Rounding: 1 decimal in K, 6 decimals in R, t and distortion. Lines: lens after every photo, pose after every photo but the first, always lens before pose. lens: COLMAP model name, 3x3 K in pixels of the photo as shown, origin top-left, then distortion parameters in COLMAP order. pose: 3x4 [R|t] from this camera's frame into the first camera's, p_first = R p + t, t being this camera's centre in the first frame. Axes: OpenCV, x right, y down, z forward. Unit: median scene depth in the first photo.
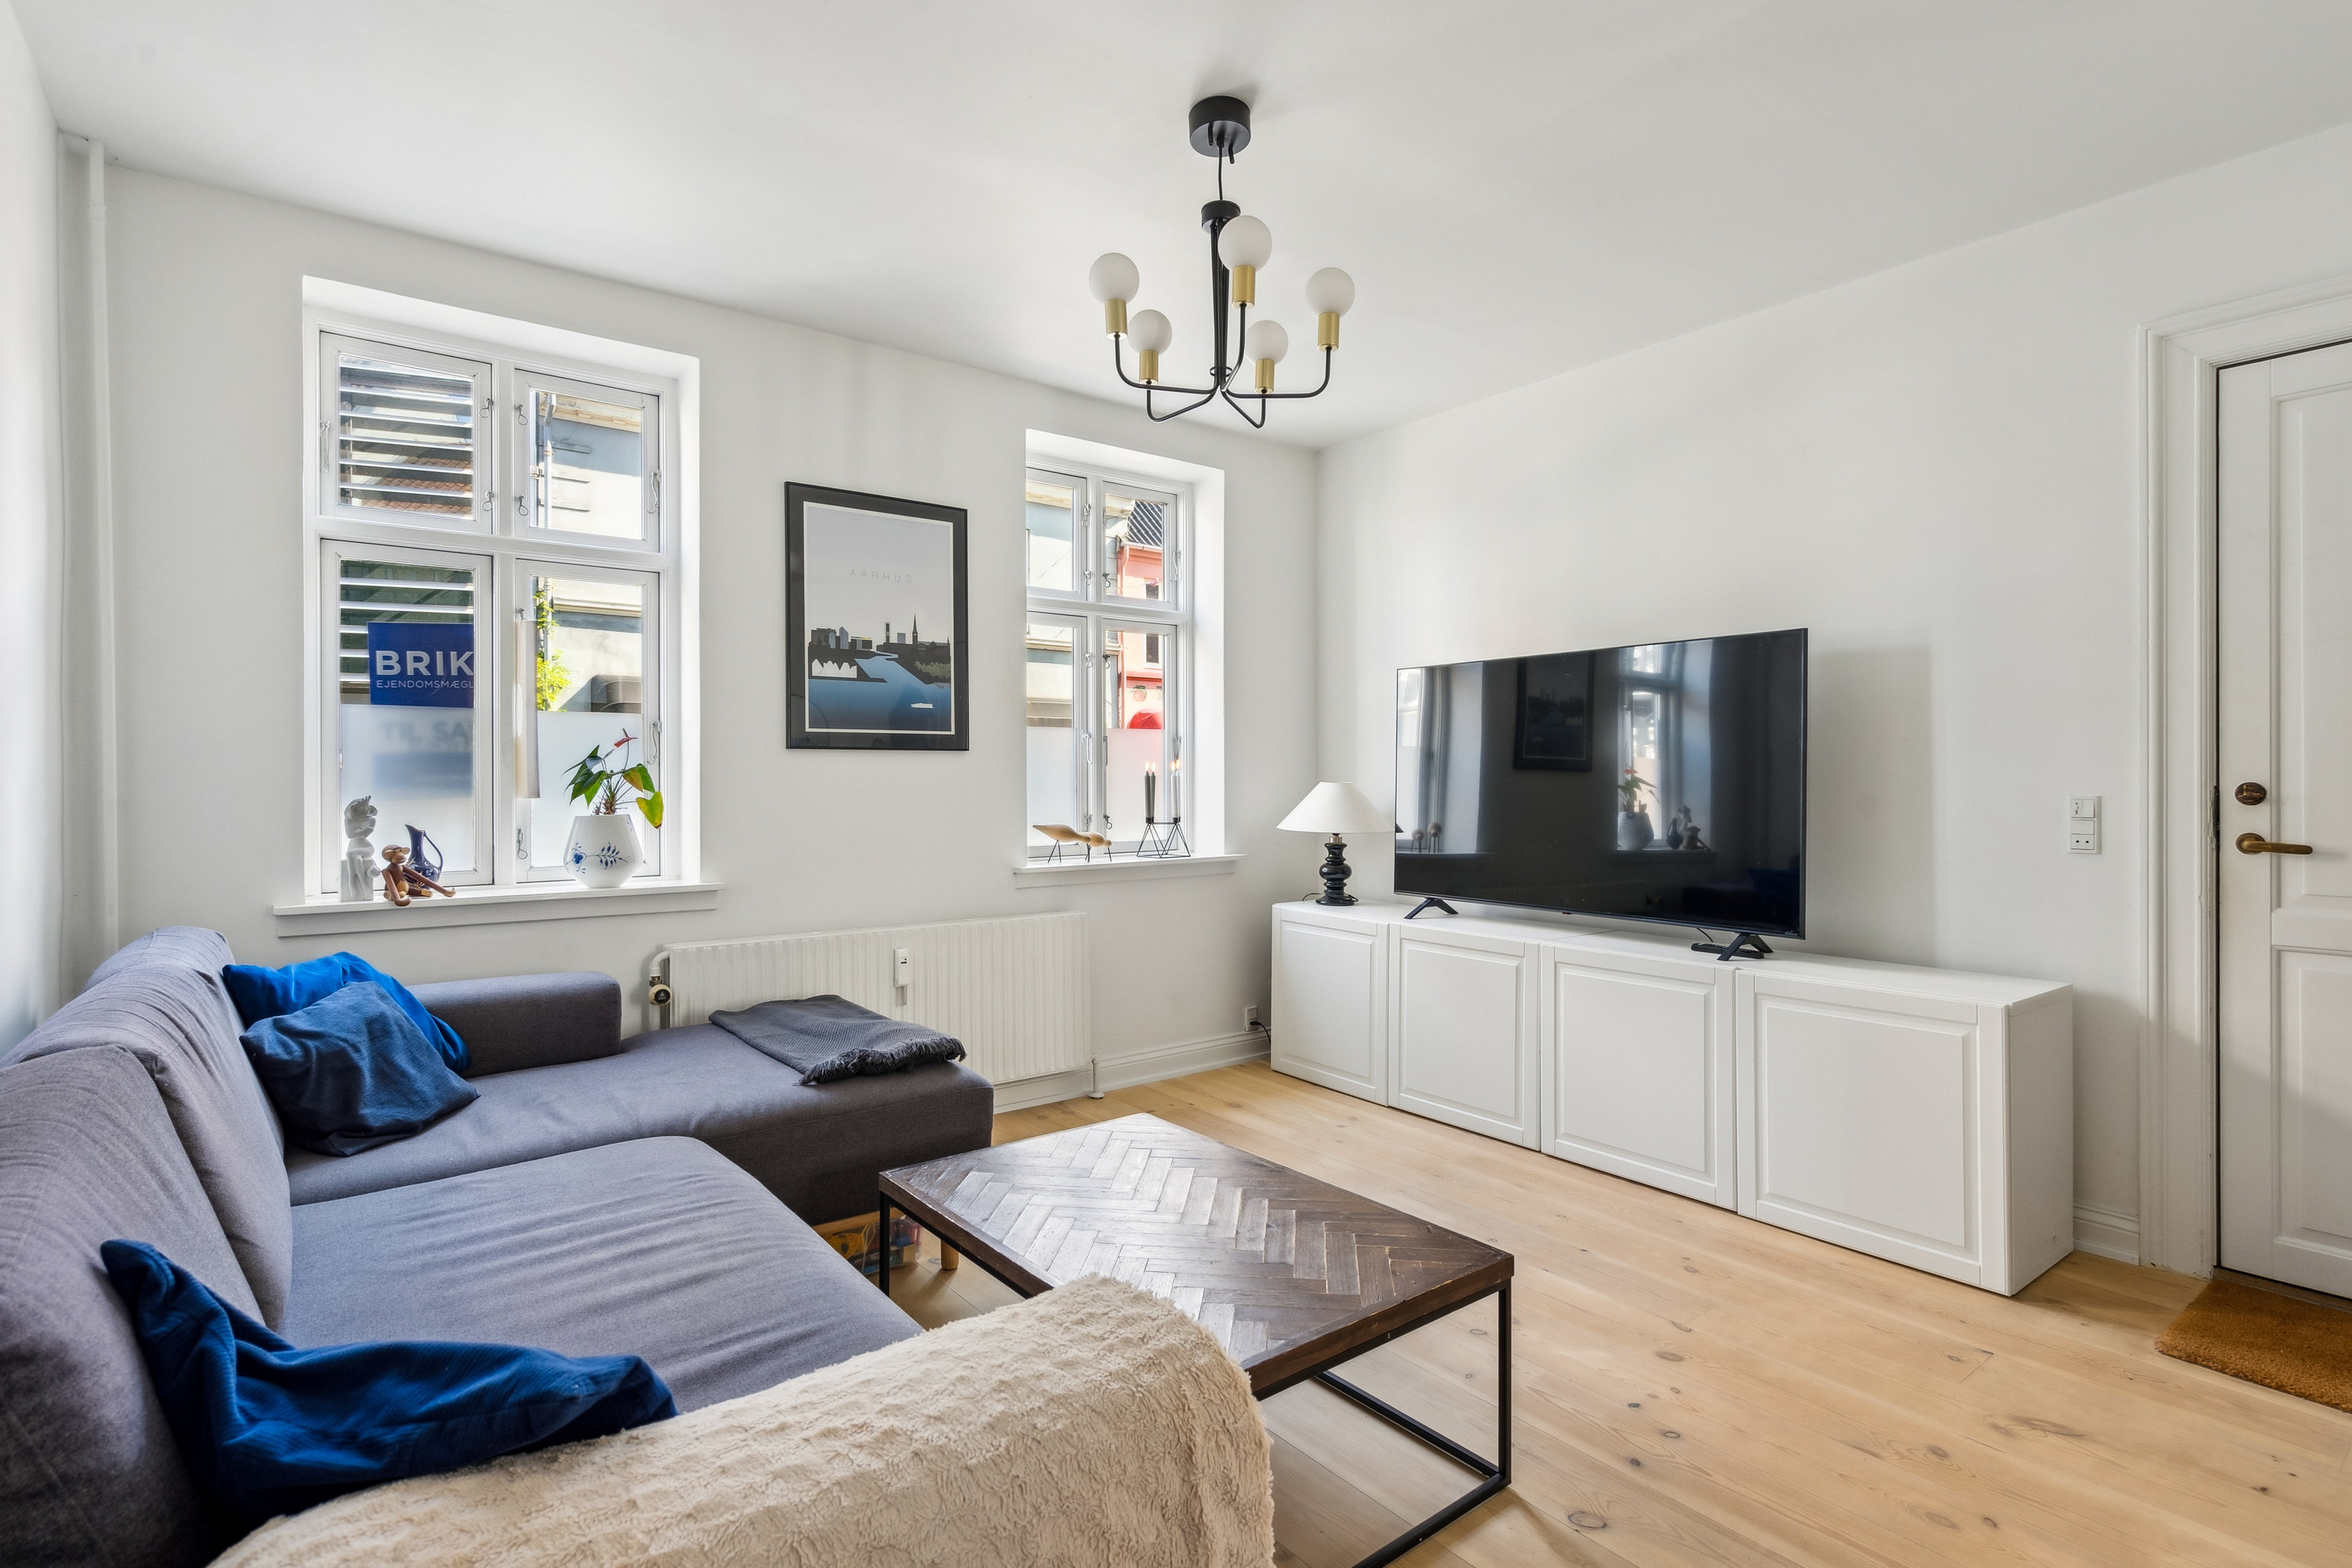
lens RADIAL K [[1165.3, 0, 1223.7], [0, 1165.3, 771.4], [0, 0, 1]] dist [0.009425, -0.000675]
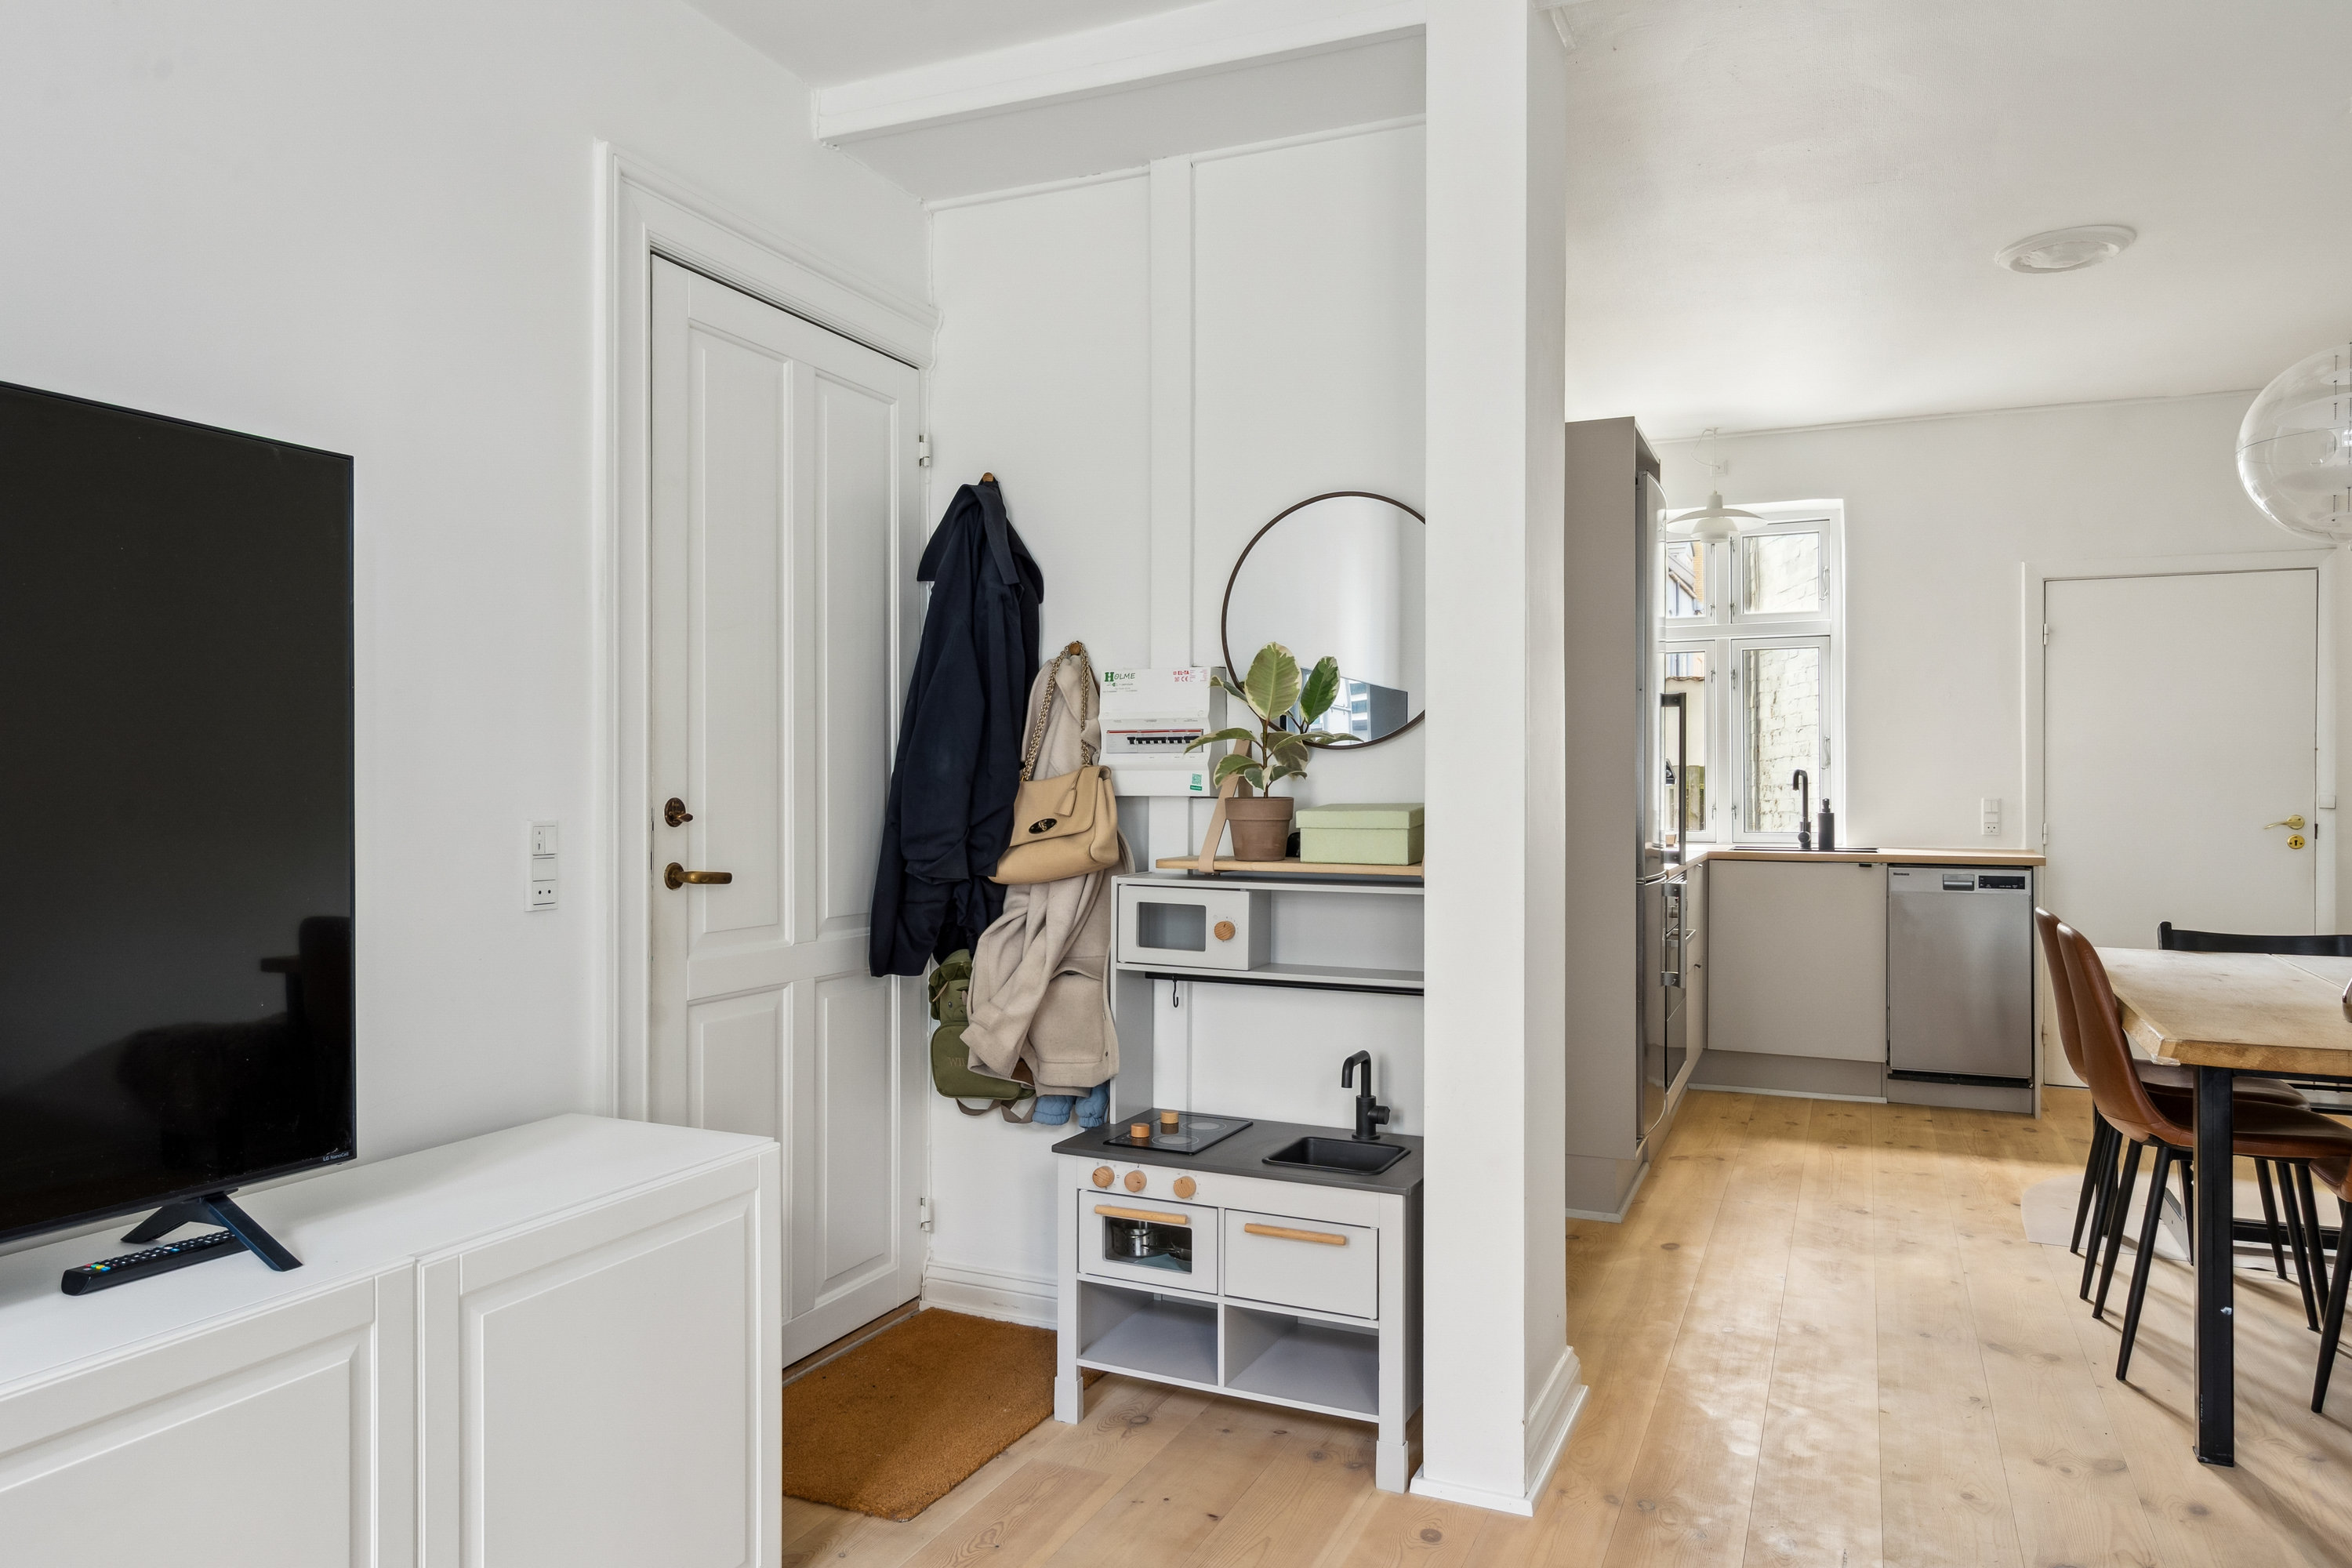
lens RADIAL K [[1539.4, 0, 1174.2], [0, 1539.4, 772.1], [0, 0, 1]] dist [0.010781, 0.005925]
pose [[-0.452851, 0.006893, 0.891560, -0.137085], [-0.004414, 0.999941, -0.009973, 0.000868], [-0.891575, -0.008452, -0.452793, 0.862493]]
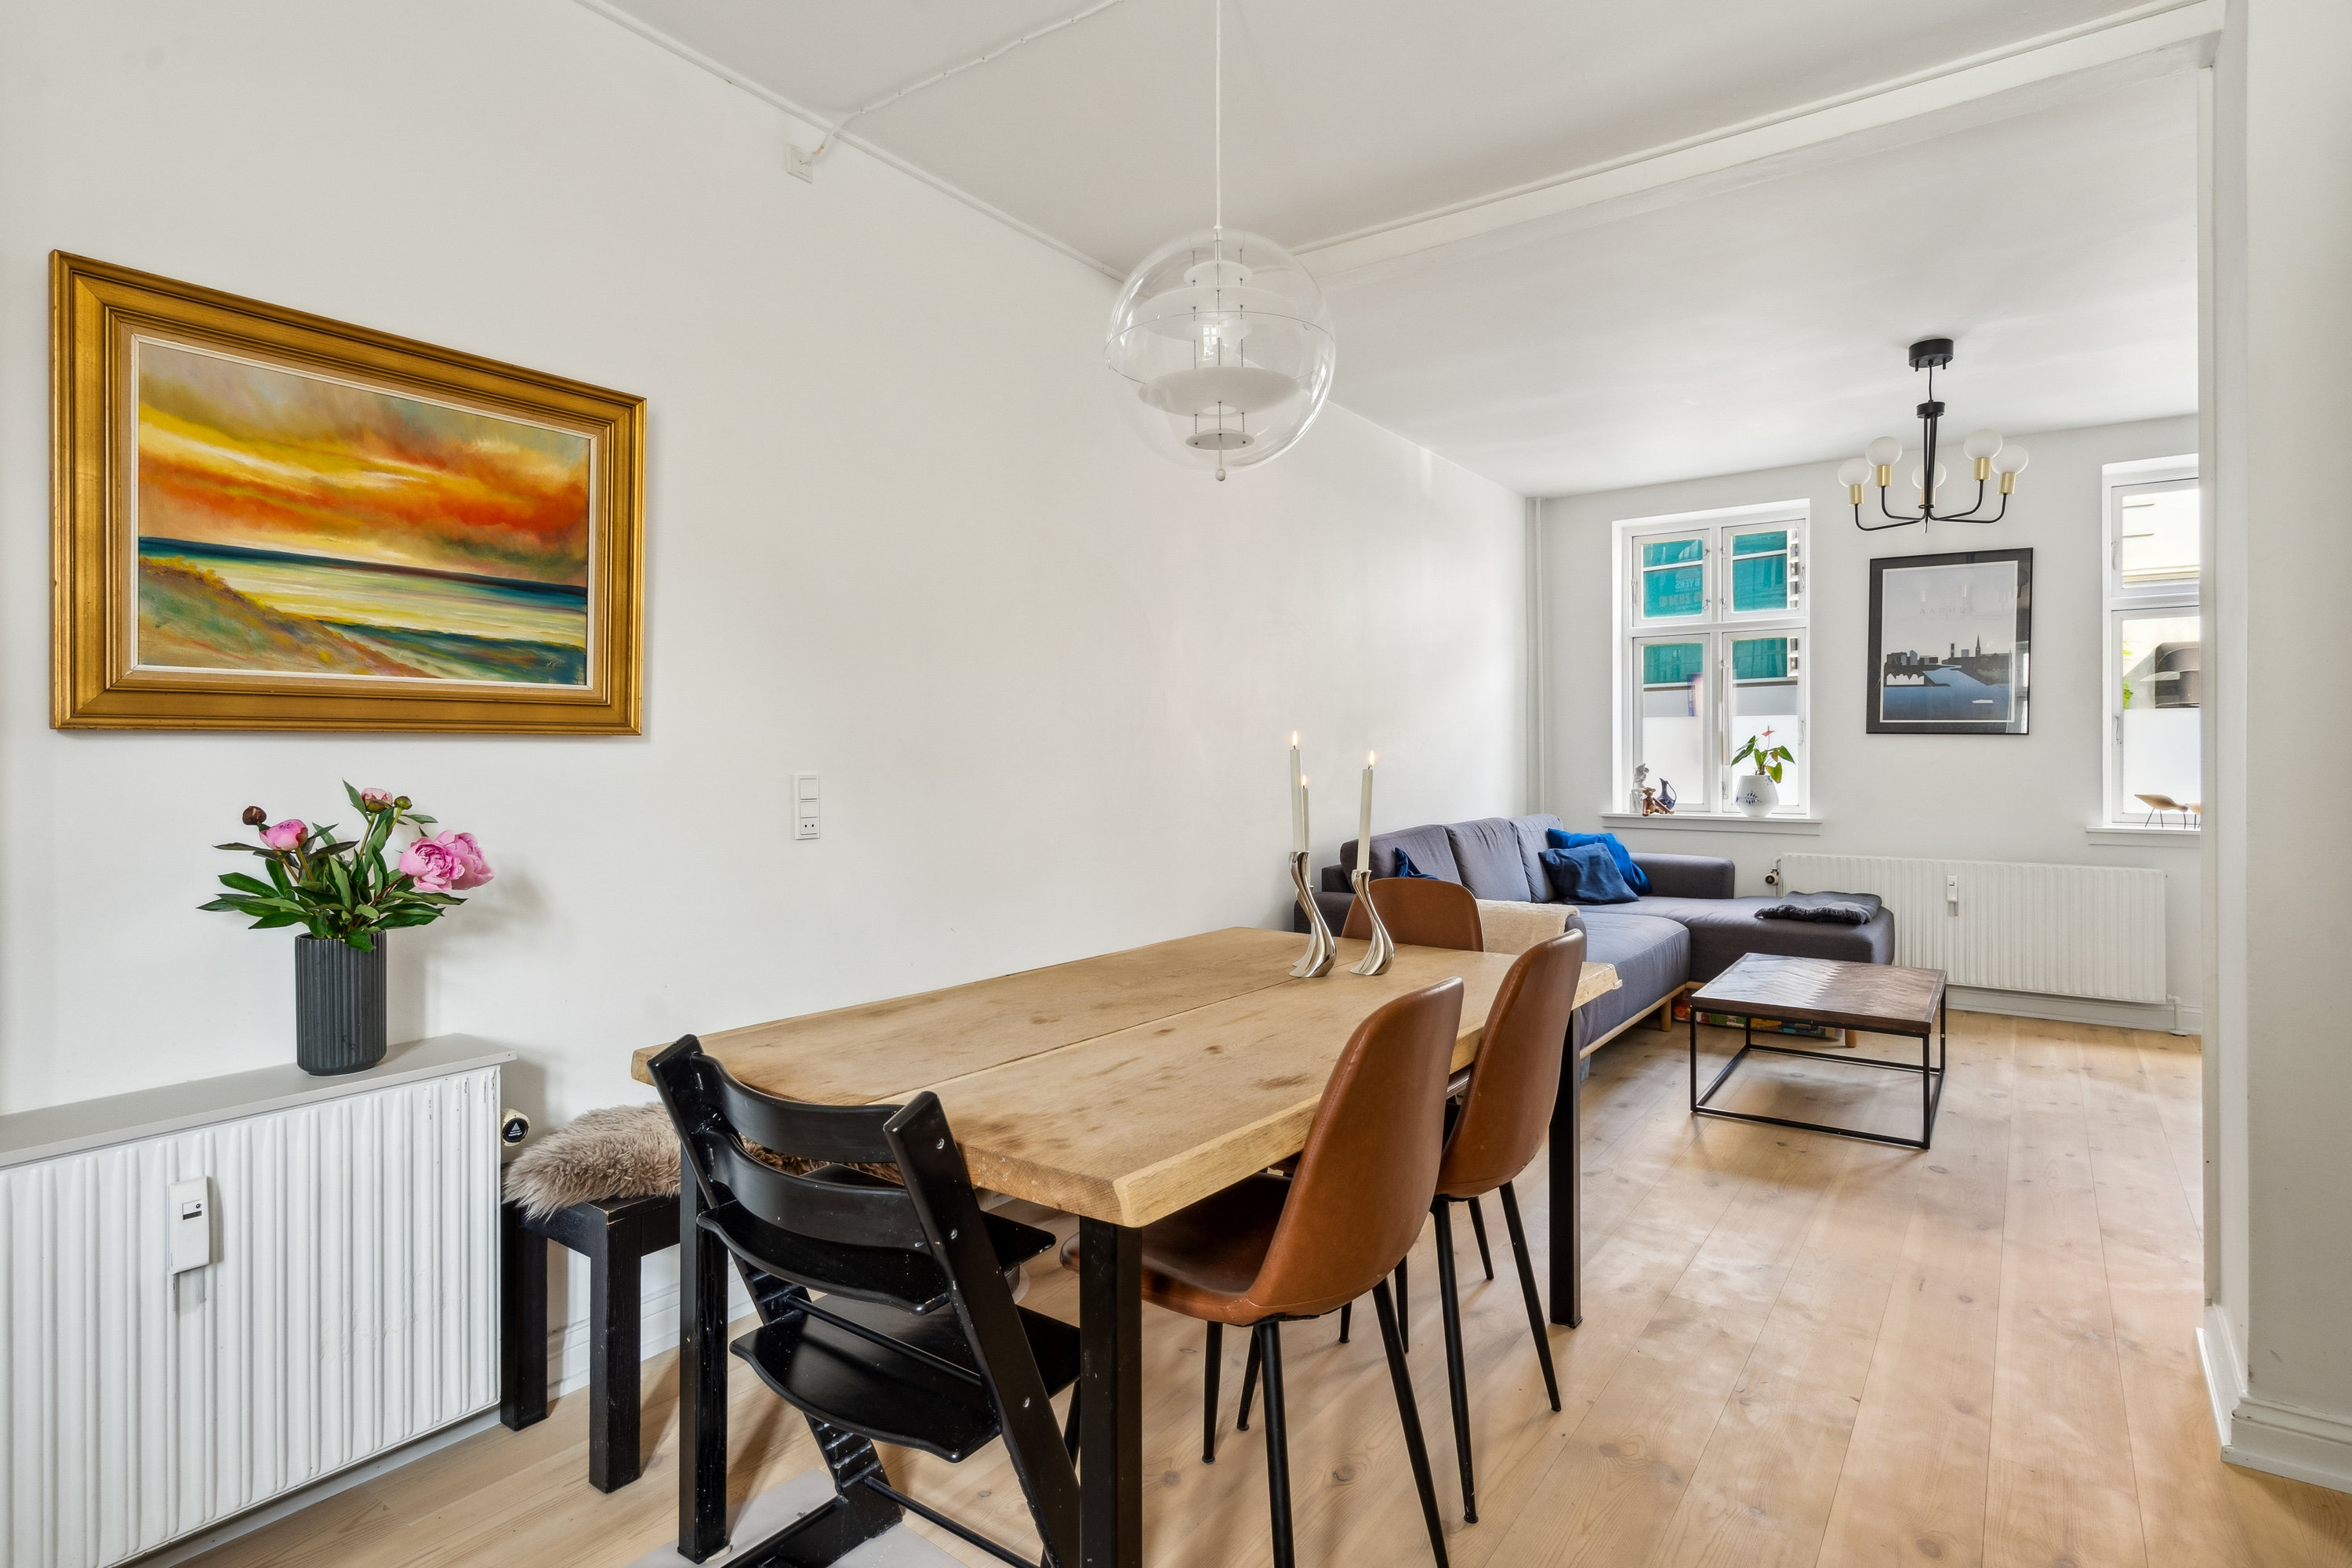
lens RADIAL K [[1242.2, 0, 1136.2], [0, 1242.2, 754.0], [0, 0, 1]] dist [0.007413, 0.000502]
pose [[0.259017, 0.003194, -0.965867, 0.920512], [0.005860, 0.999971, 0.004878, -0.007583], [0.965855, -0.006923, 0.258991, -0.337141]]
